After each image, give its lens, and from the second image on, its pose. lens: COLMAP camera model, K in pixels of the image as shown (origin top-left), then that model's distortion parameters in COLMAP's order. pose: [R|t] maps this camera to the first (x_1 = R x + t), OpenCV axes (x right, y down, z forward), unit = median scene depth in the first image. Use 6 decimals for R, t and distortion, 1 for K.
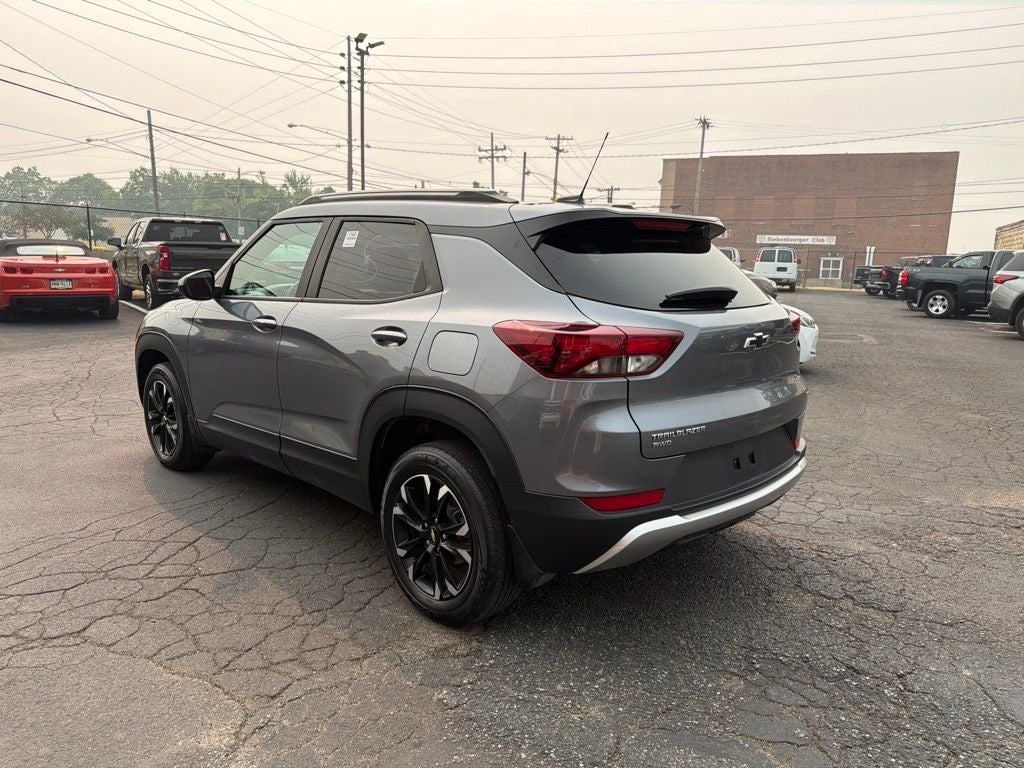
lens RADIAL K [[730.5, 0, 512.0], [0, 730.5, 384.0], [0, 0, 1]] dist [0.000066, -0.007015]
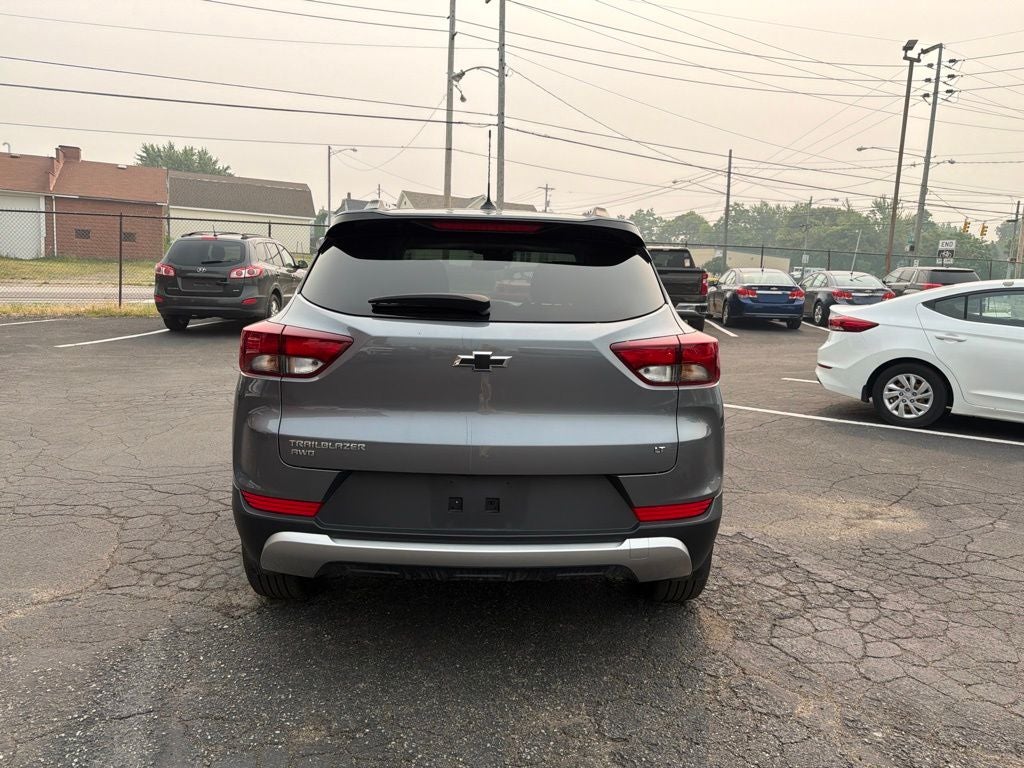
lens RADIAL K [[719.6, 0, 519.0], [0, 719.6, 374.9], [0, 0, 1]] dist [0.056451, -0.077155]
pose [[0.719694, 0.098611, -0.687252, 0.058435], [-0.132926, 0.991121, 0.003011, -0.003261], [0.681447, 0.089186, 0.726413, 0.027685]]
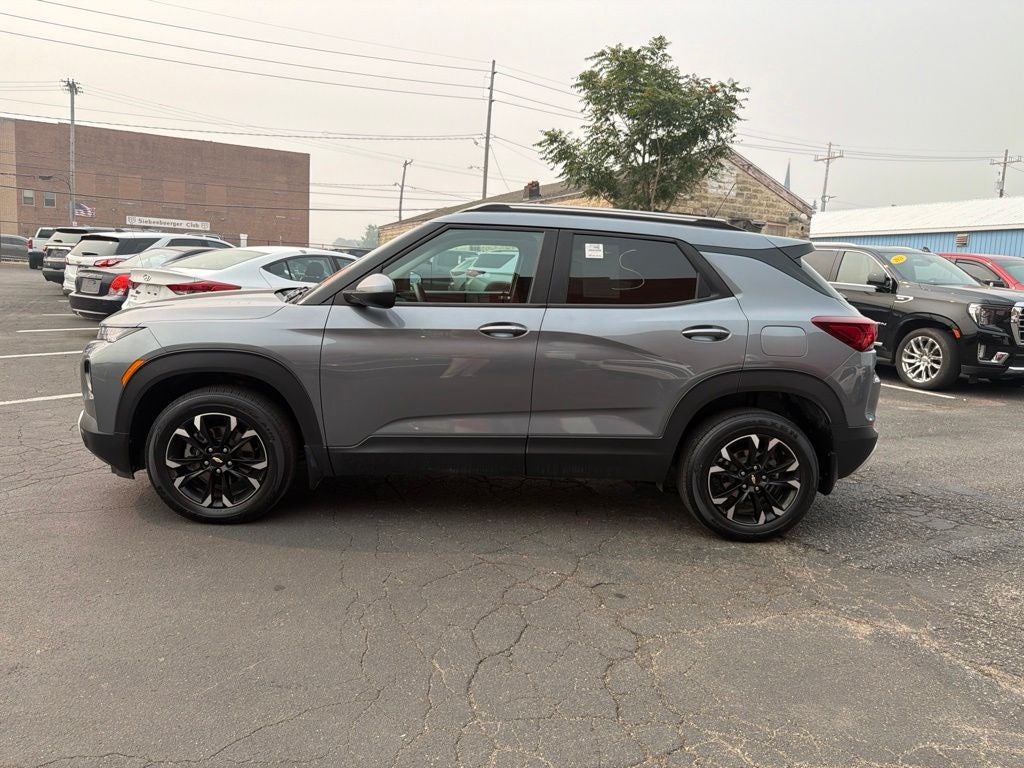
lens RADIAL K [[719.6, 0, 519.0], [0, 719.6, 374.9], [0, 0, 1]] dist [0.056451, -0.077155]
pose [[0.671200, -0.091946, 0.735552, -0.310229], [0.085365, 0.995263, 0.046515, -0.019092], [-0.736345, 0.031569, 0.675870, 0.092698]]
